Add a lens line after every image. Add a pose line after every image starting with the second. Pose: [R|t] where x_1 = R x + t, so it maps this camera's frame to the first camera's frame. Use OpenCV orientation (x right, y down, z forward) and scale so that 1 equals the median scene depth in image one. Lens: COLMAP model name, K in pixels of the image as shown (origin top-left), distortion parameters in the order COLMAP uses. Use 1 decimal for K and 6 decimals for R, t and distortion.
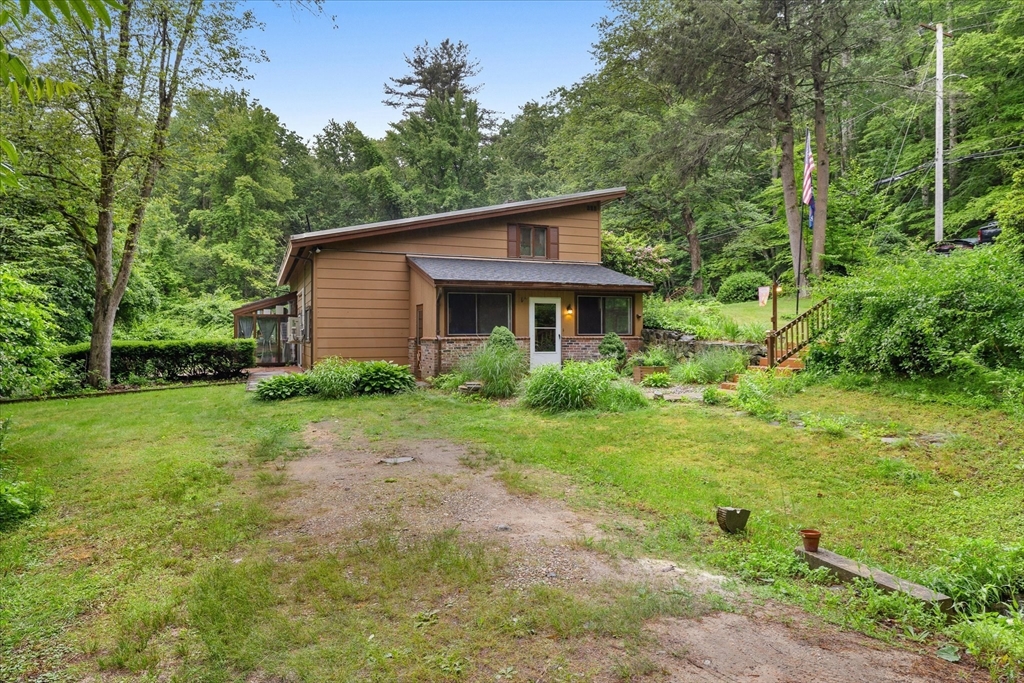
lens RADIAL K [[640.6, 0, 516.2], [0, 640.6, 330.9], [0, 0, 1]] dist [-0.000625, 0.000385]
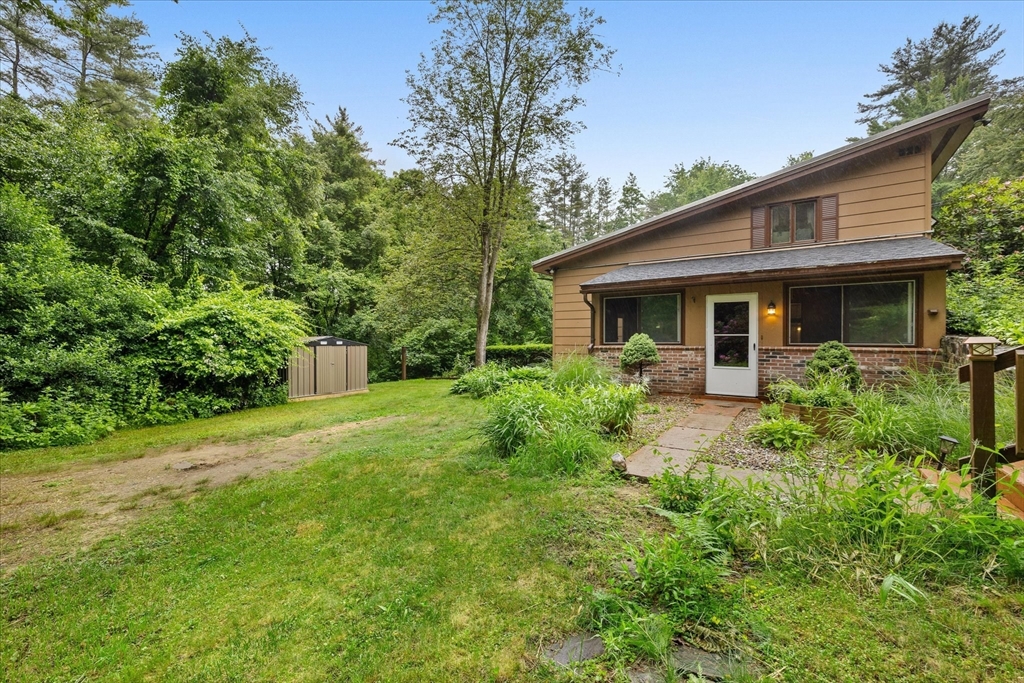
lens RADIAL K [[429.9, 0, 510.2], [0, 429.9, 344.9], [0, 0, 1]] dist [0.003321, -0.000867]
pose [[0.544302, 0.010539, -0.838823, 0.171343], [0.002628, 0.999895, 0.014267, -0.000296], [0.838885, -0.009970, 0.544217, 0.267112]]
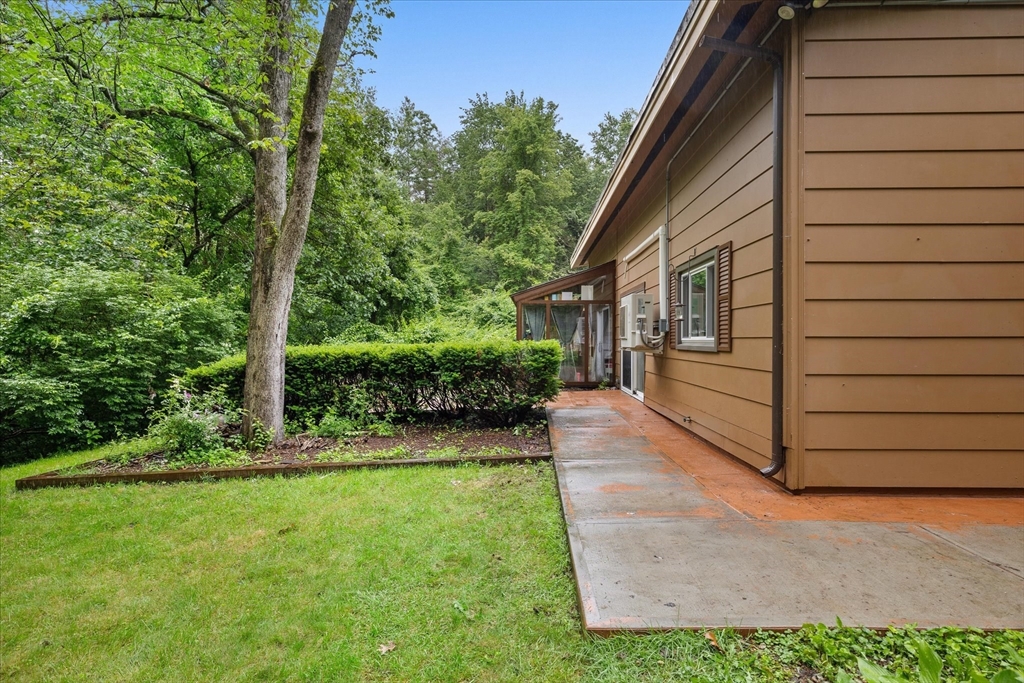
lens RADIAL K [[524.5, 0, 510.9], [0, 524.5, 339.8], [0, 0, 1]] dist [0.000395, 0.000169]
pose [[0.912062, -0.000668, -0.410051, -0.179347], [0.003930, 0.999967, 0.007112, 0.005579], [0.410033, -0.008098, 0.912035, 0.403886]]
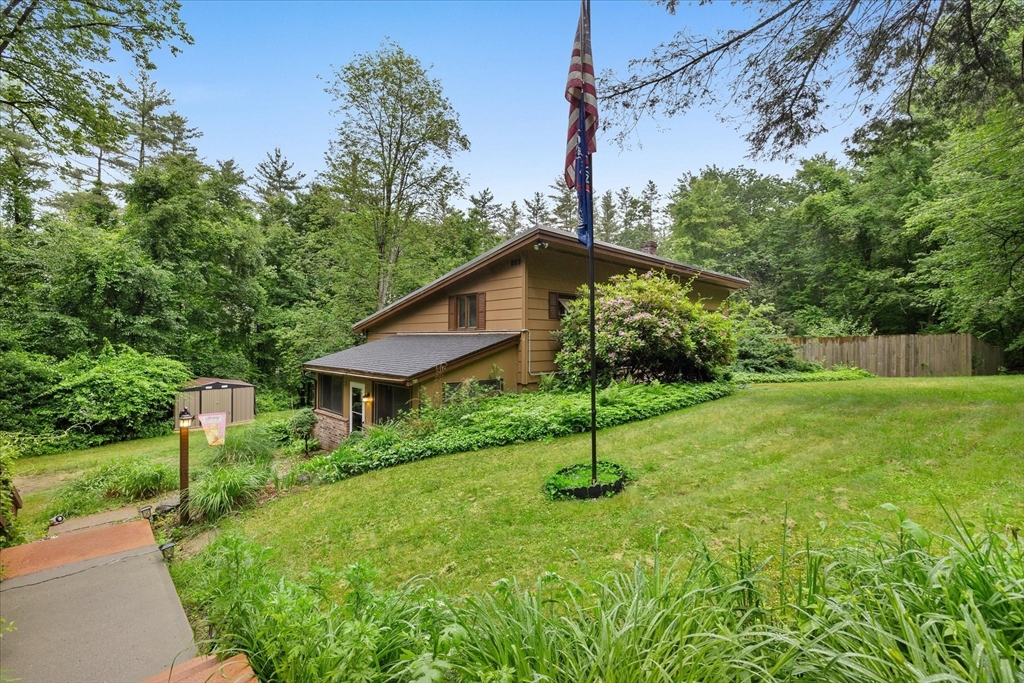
lens RADIAL K [[429.9, 0, 513.5], [0, 429.9, 338.6], [0, 0, 1]] dist [0.003321, -0.000867]
pose [[0.364953, 0.007819, -0.930993, 0.395921], [0.004598, 0.999937, 0.010201, -0.065976], [0.931015, -0.008003, 0.364894, 0.514722]]
